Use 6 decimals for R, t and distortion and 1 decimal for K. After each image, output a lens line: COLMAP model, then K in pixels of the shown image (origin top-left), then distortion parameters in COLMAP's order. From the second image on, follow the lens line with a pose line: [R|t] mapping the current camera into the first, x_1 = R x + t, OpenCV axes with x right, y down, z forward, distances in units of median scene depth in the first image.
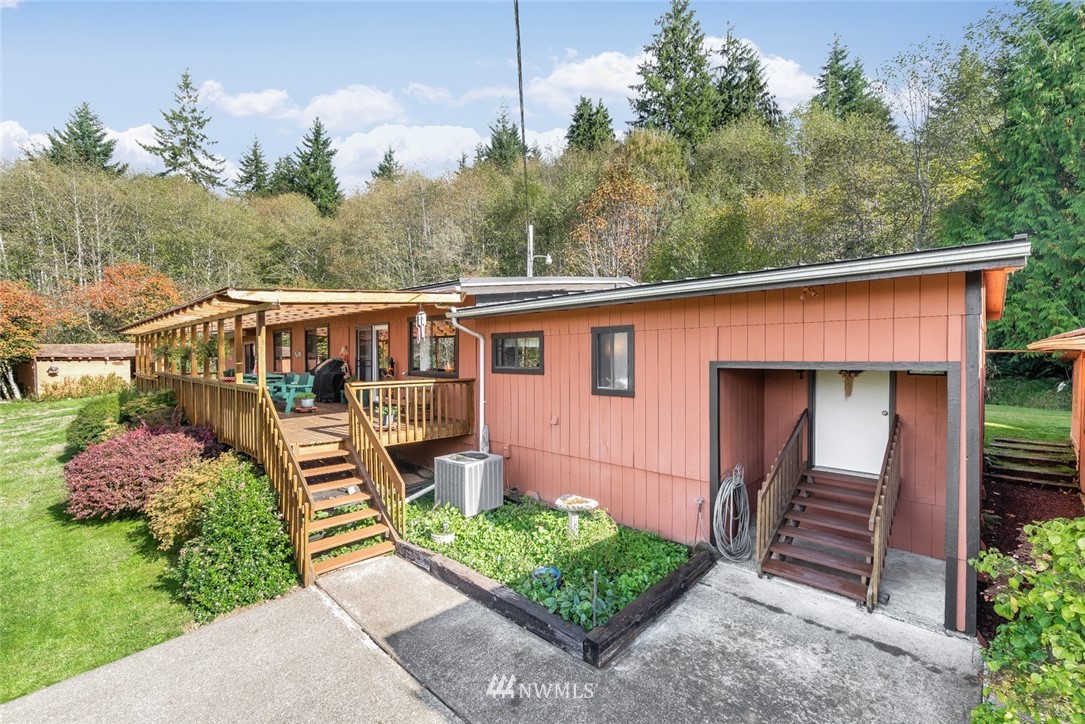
lens RADIAL K [[474.2, 0, 546.1], [0, 474.2, 362.6], [0, 0, 1]] dist [0.001536, -0.000438]
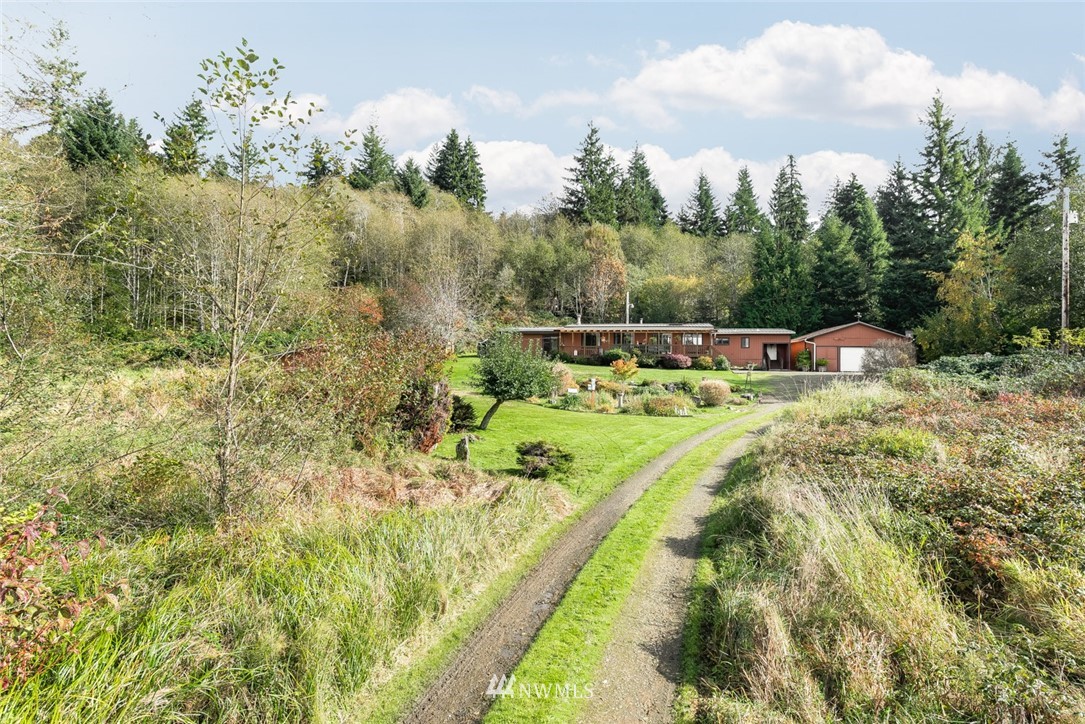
lens RADIAL K [[628.5, 0, 547.2], [0, 628.5, 363.2], [0, 0, 1]] dist [-0.004372, 0.000396]
pose [[0.833477, 0.013221, 0.552395, -0.960306], [-0.000621, 0.999735, -0.022990, 0.066923], [-0.552553, 0.018819, 0.833265, -0.647317]]
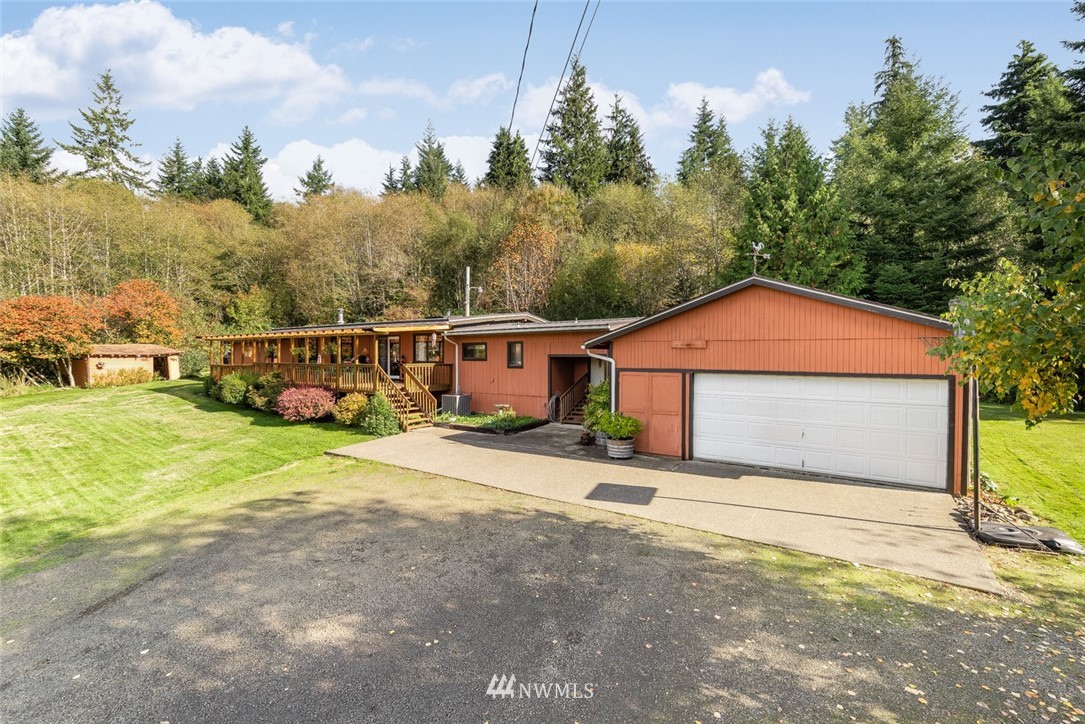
lens RADIAL K [[474.2, 0, 545.2], [0, 474.2, 364.8], [0, 0, 1]] dist [0.001536, -0.000438]
pose [[0.986021, -0.001051, 0.166620, -0.018643], [0.000772, 0.999998, 0.001737, 0.006815], [-0.166622, -0.001584, 0.986020, -0.226813]]
